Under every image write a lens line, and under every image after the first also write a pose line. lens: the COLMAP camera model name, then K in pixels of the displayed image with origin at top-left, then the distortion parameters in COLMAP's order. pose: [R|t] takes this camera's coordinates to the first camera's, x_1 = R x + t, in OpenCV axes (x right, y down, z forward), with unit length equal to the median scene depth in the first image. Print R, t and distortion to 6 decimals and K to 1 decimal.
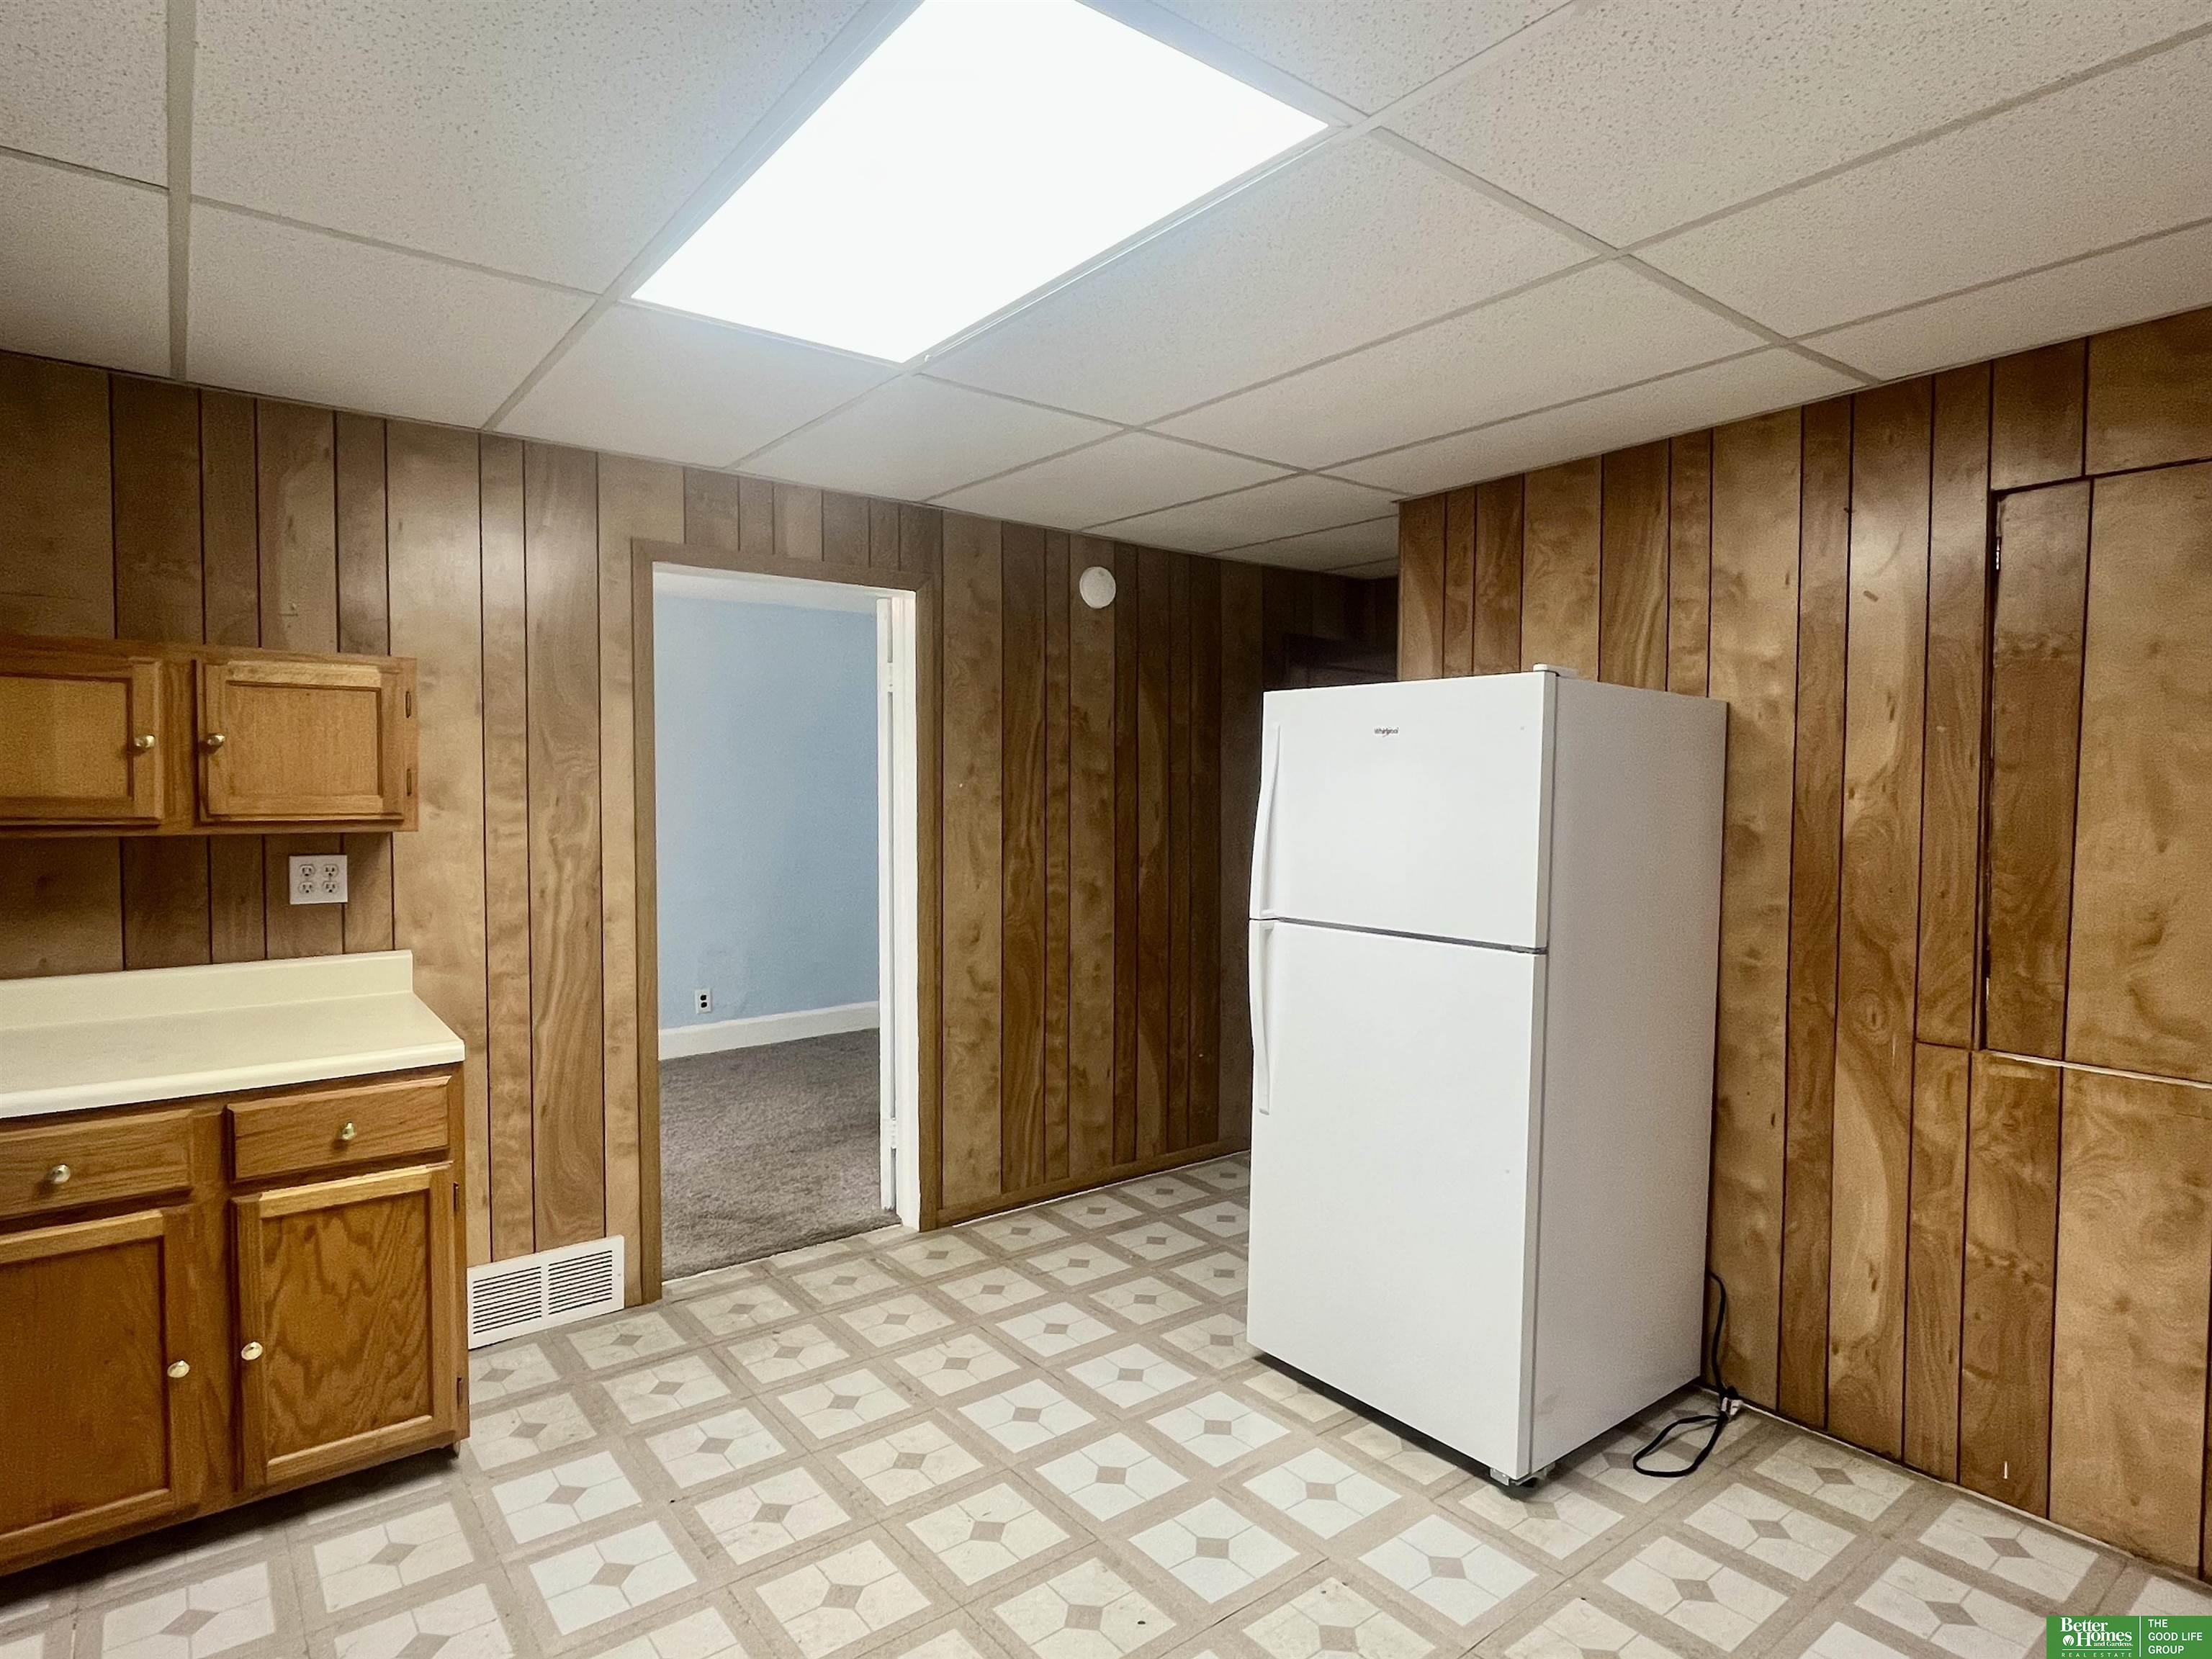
lens RADIAL K [[1198.6, 0, 1103.5], [0, 1198.6, 830.5], [0, 0, 1]] dist [-0.007352, -0.000483]
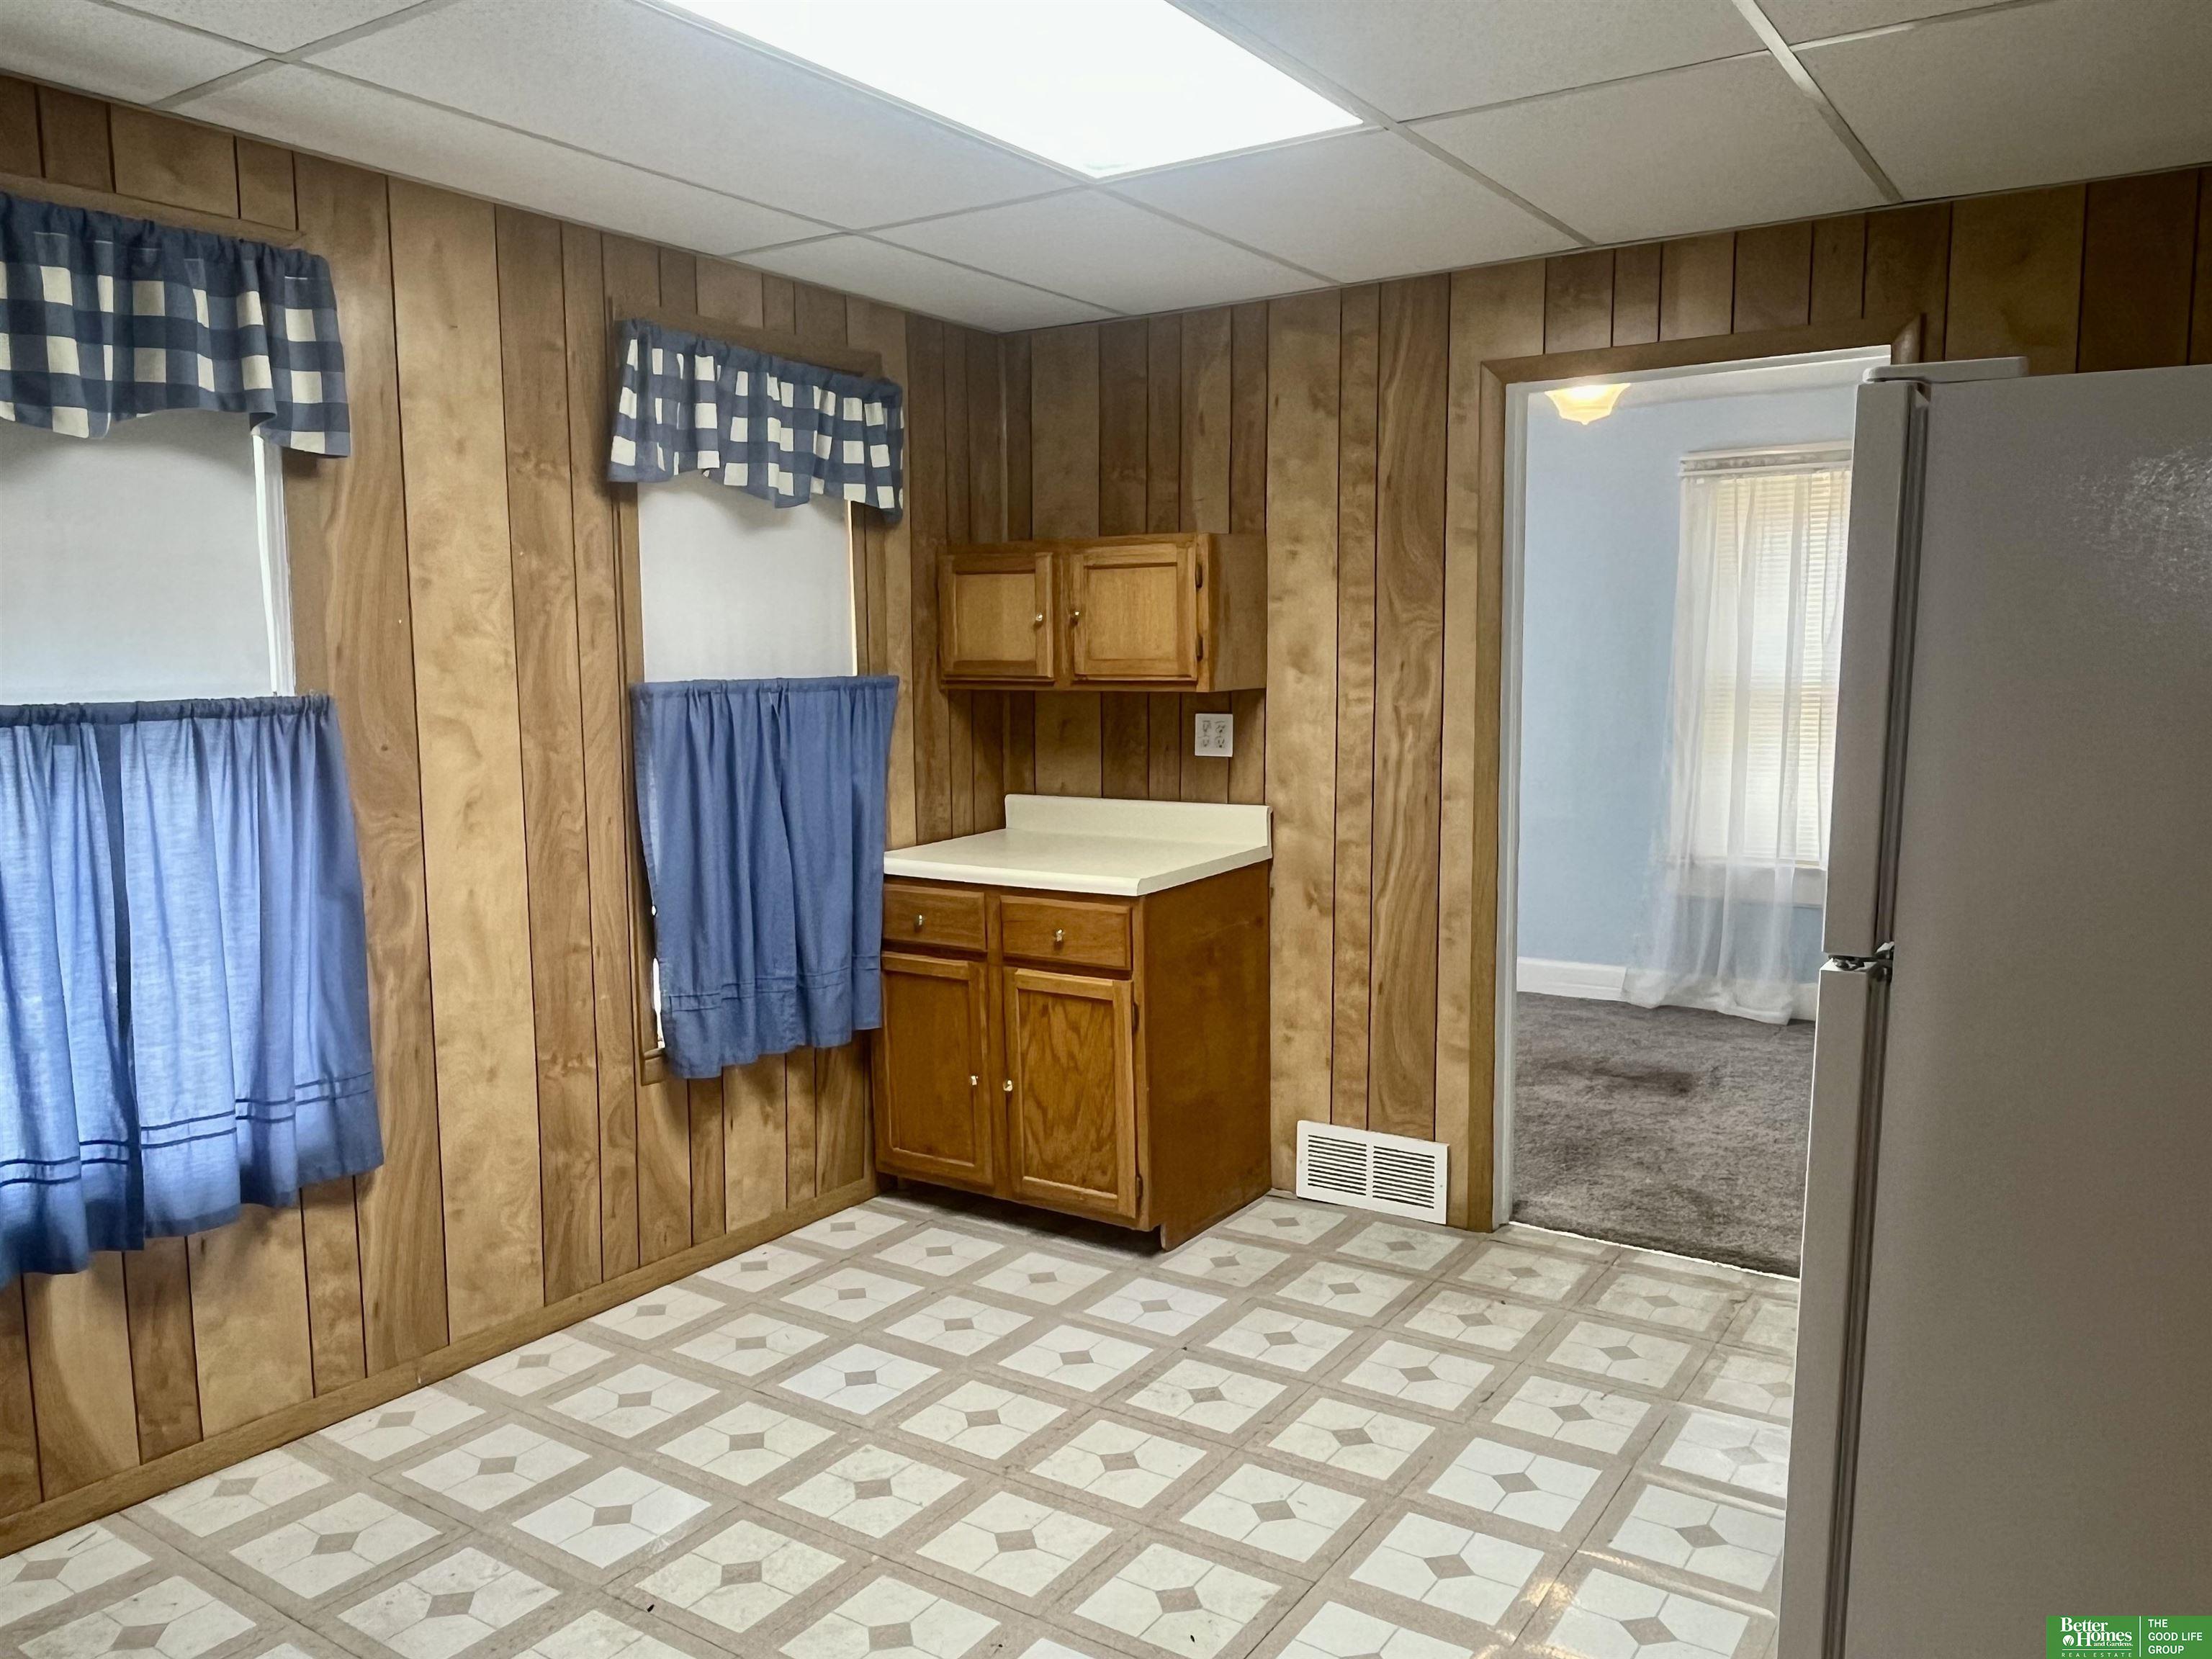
lens RADIAL K [[1610.8, 0, 1112.2], [0, 1610.8, 831.8], [0, 0, 1]] dist [0.010560, -0.011812]
pose [[0.319961, 0.097309, -0.942420, 0.712538], [-0.029187, 0.995252, 0.092855, -0.006056], [0.946981, -0.002204, 0.321282, 0.400725]]
